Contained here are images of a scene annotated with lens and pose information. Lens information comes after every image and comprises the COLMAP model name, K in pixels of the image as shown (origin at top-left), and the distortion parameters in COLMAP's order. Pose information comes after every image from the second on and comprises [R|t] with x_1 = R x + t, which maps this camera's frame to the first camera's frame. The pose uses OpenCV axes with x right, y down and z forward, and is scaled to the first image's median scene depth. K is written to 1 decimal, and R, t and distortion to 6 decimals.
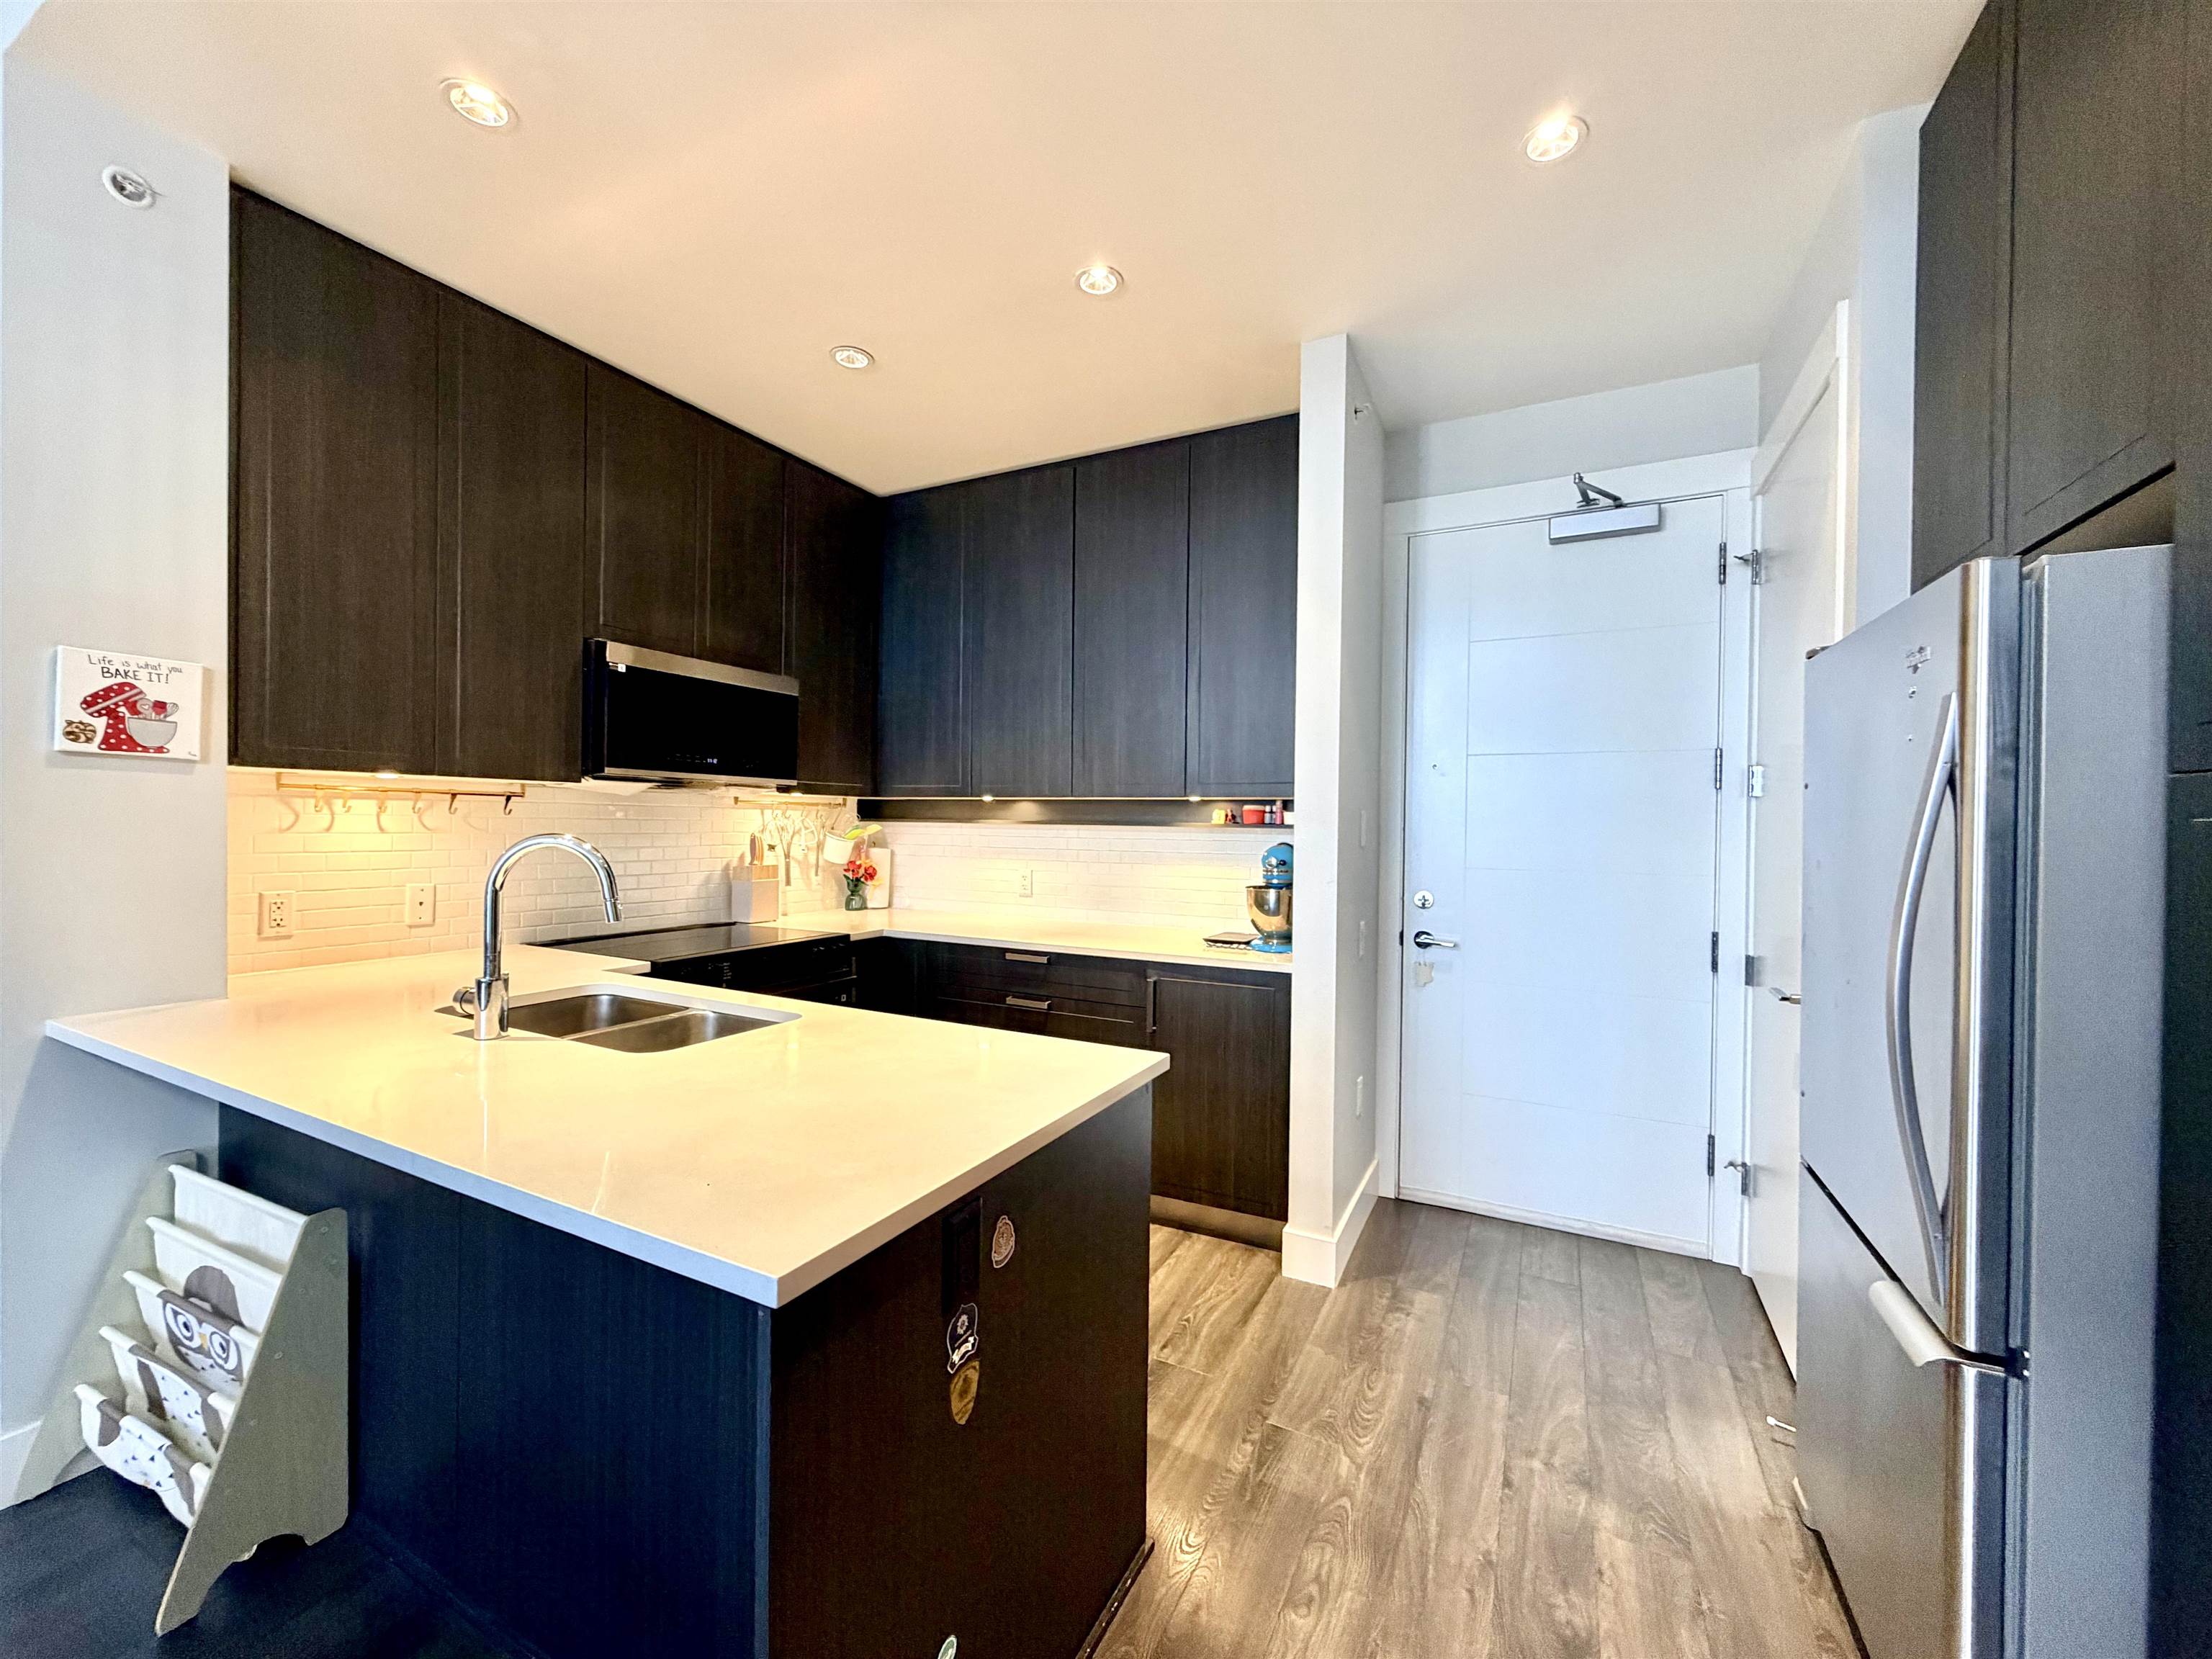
lens RADIAL K [[884.4, 0, 1098.7], [0, 884.4, 820.5], [0, 0, 1]] dist [-0.001946, 0.000280]
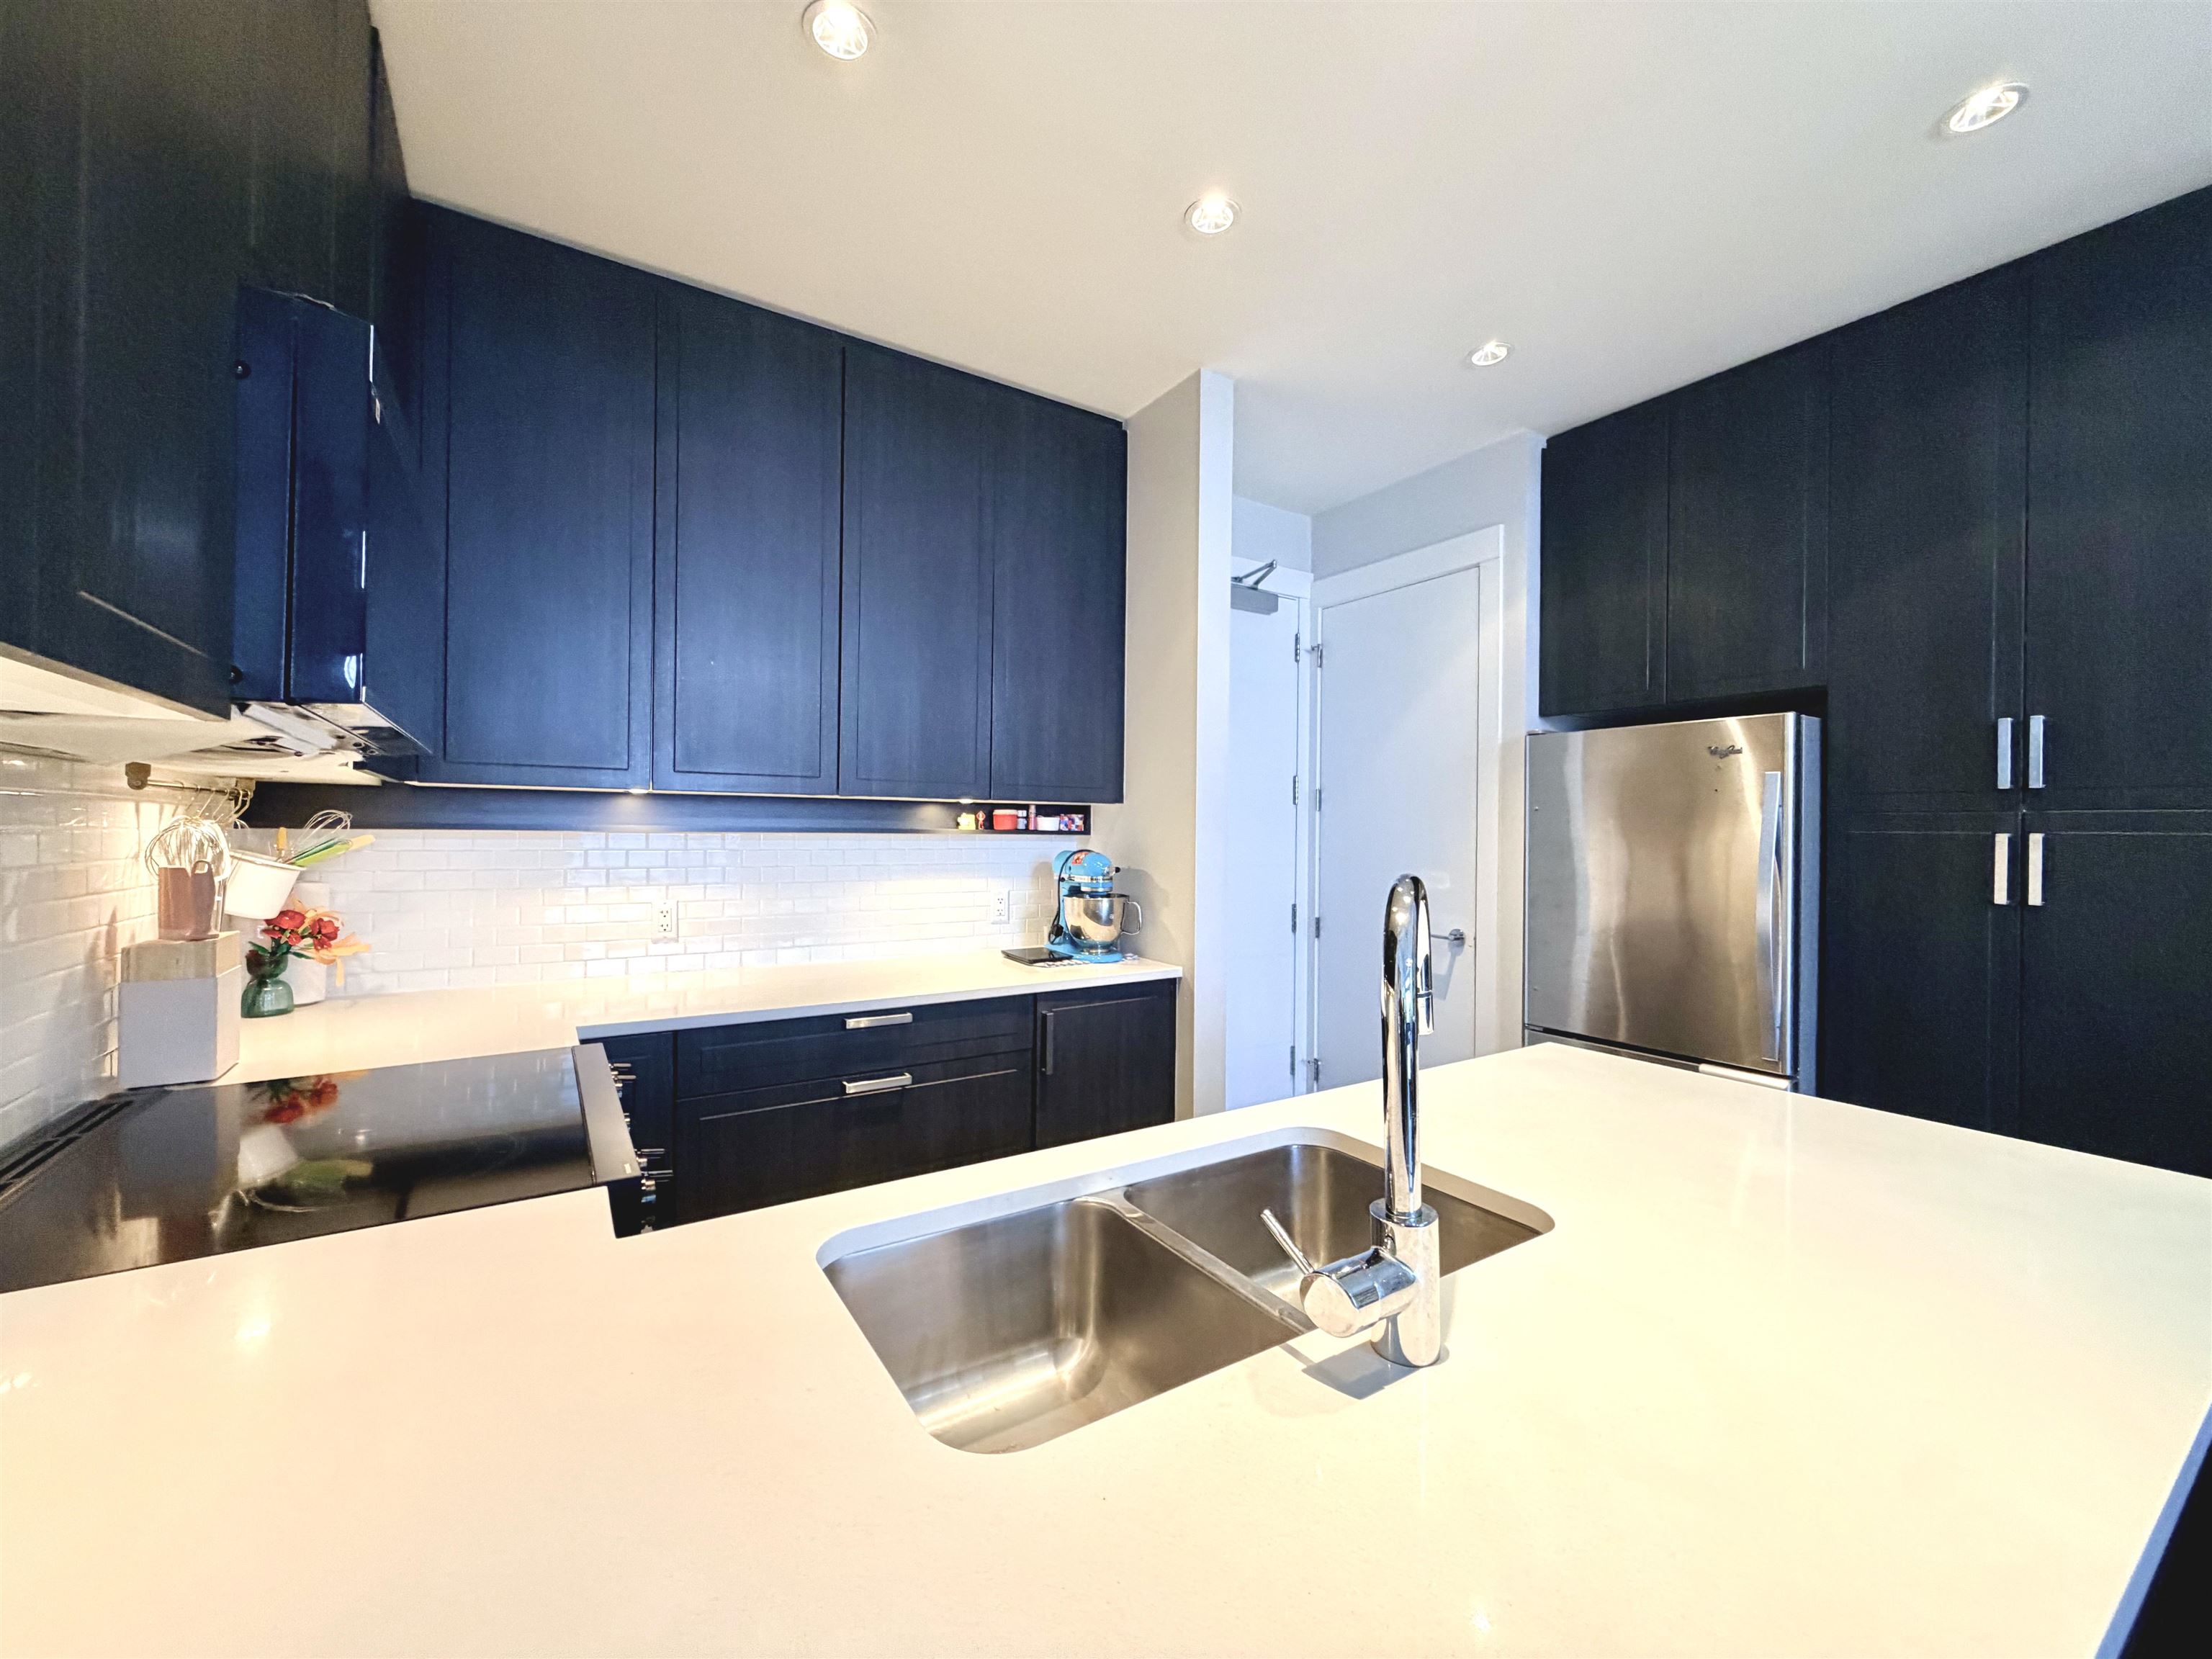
lens RADIAL K [[884.4, 0, 1099.3], [0, 884.4, 827.6], [0, 0, 1]] dist [-0.001946, 0.000280]
pose [[0.495274, -0.007016, 0.868709, -0.583933], [-0.005118, 0.999926, 0.010993, -0.009651], [-0.868722, -0.009891, 0.495201, 0.467289]]
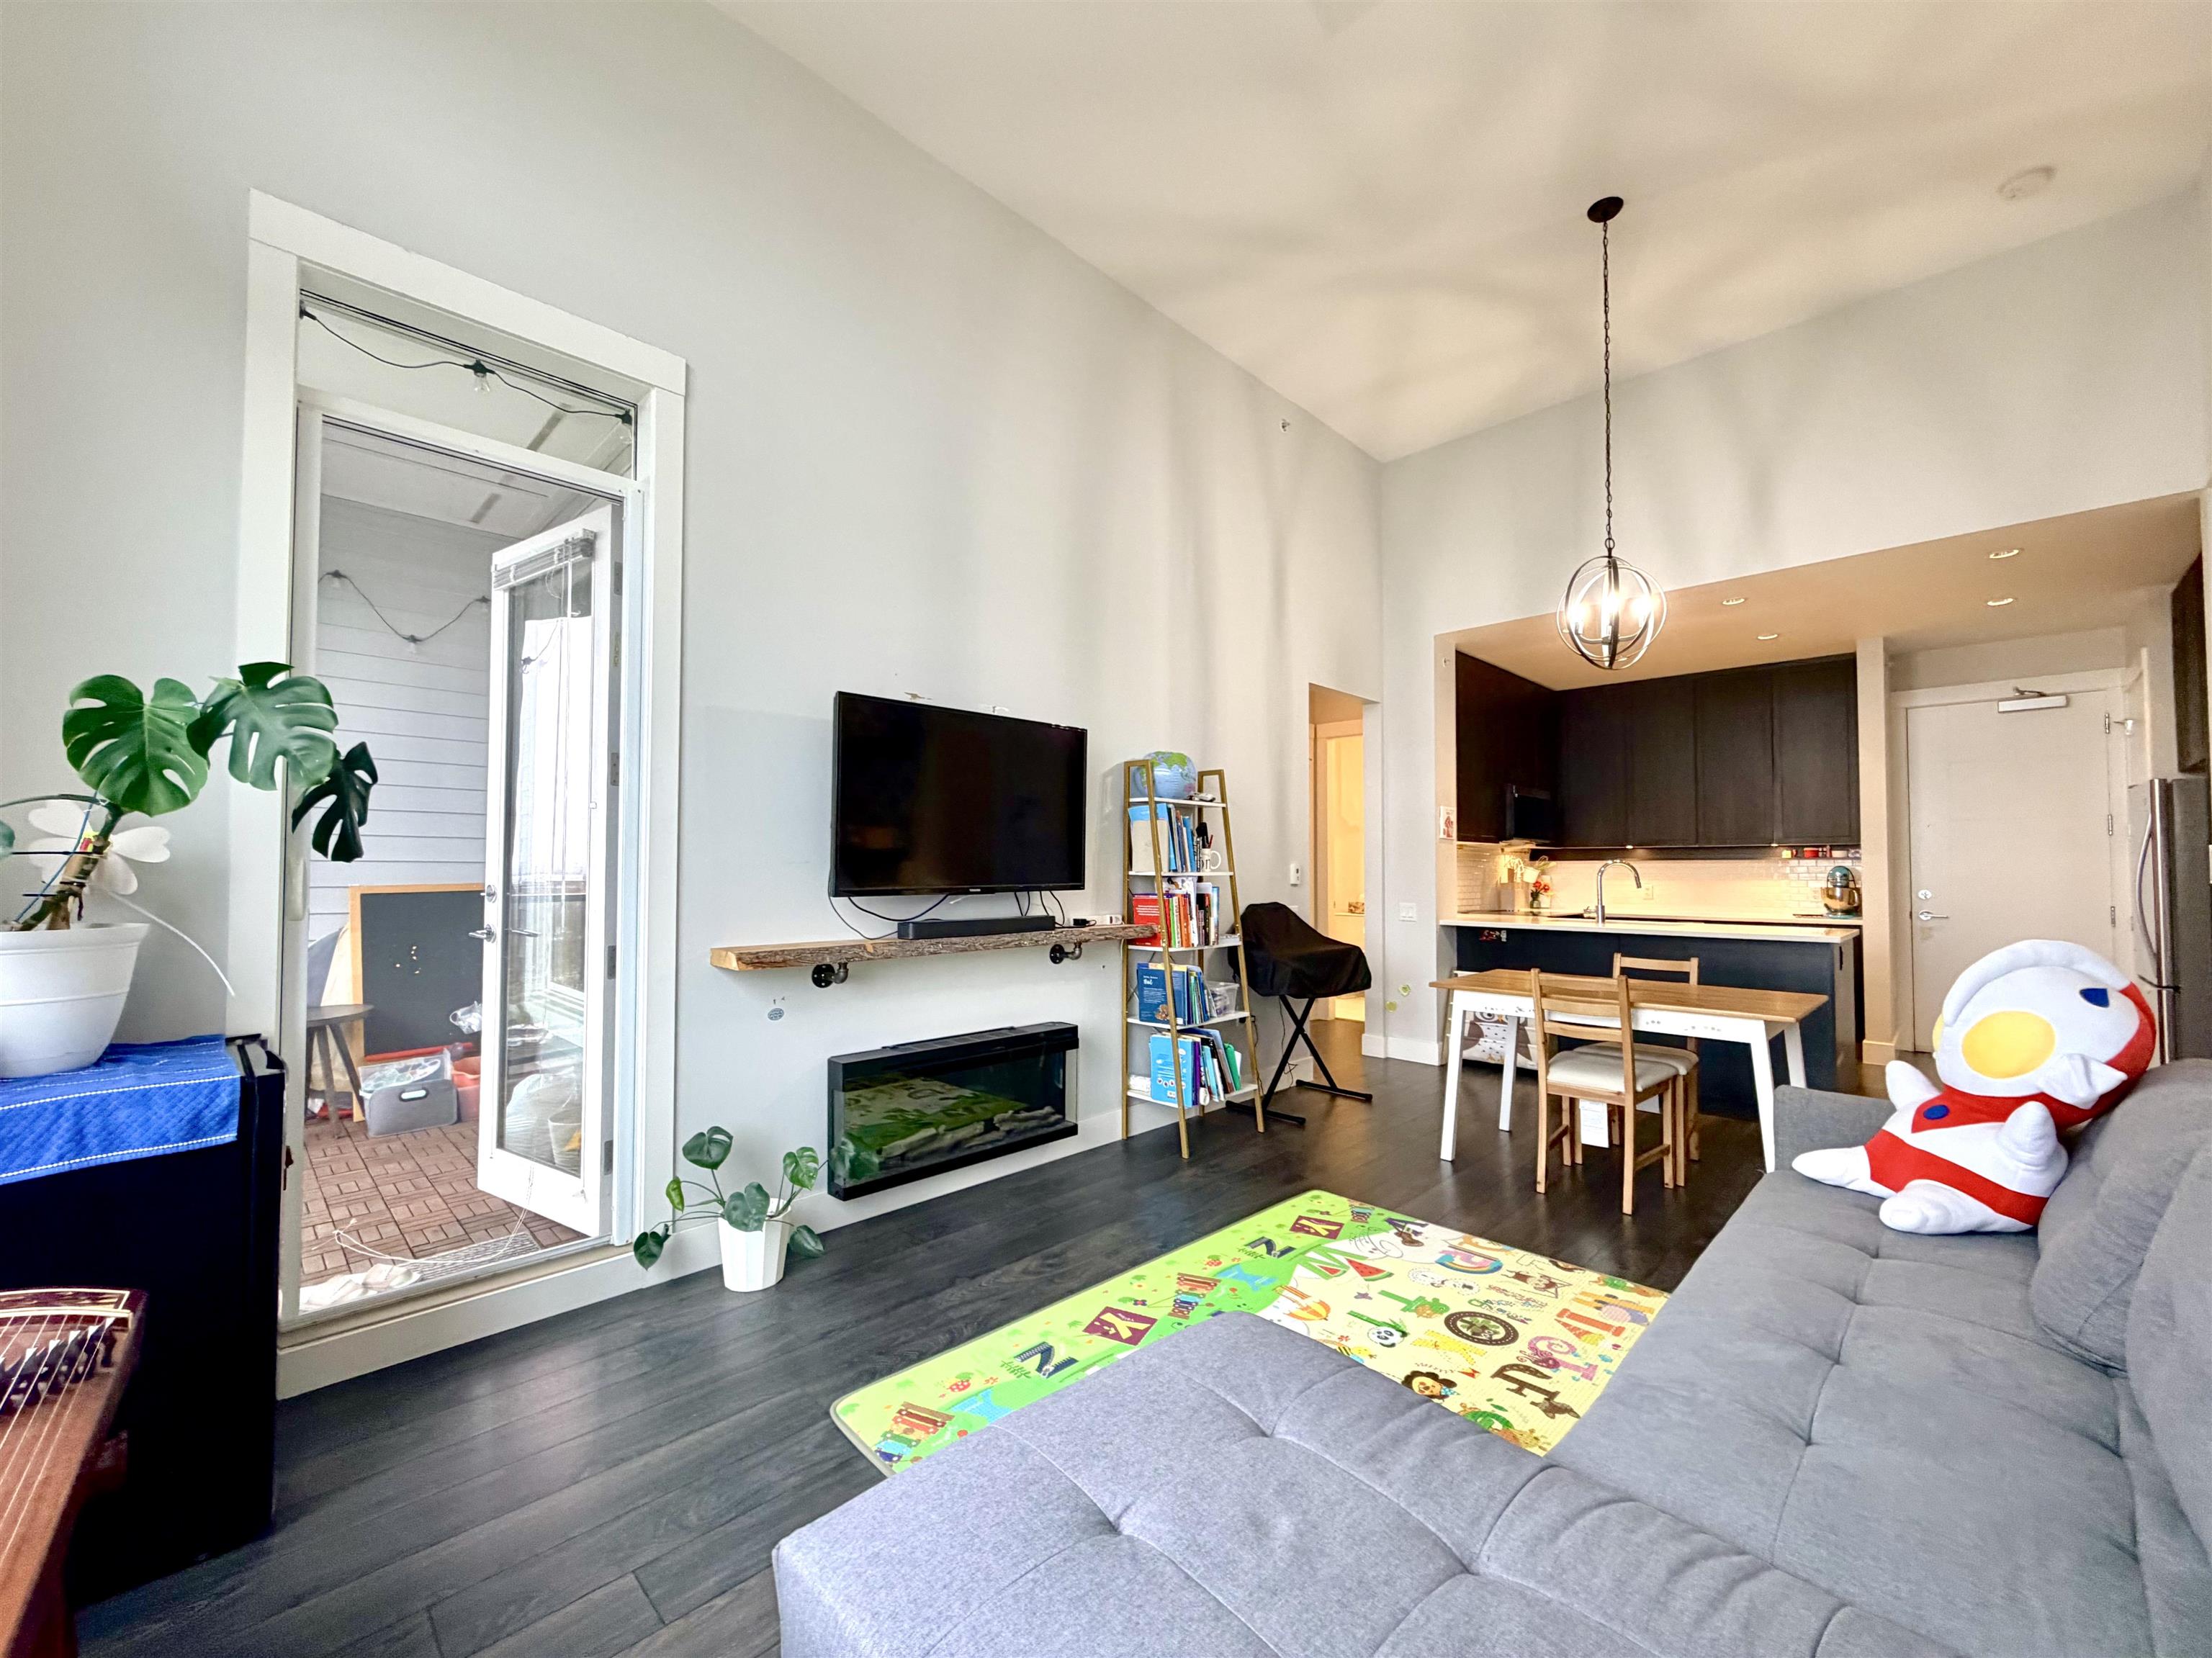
lens RADIAL K [[884.4, 0, 1098.5], [0, 884.4, 839.0], [0, 0, 1]] dist [-0.001946, 0.000280]
pose [[0.952688, -0.021739, -0.303170, -0.733170], [0.010798, 0.999230, -0.037719, 0.019529], [0.303757, 0.032661, 0.952190, -1.333687]]
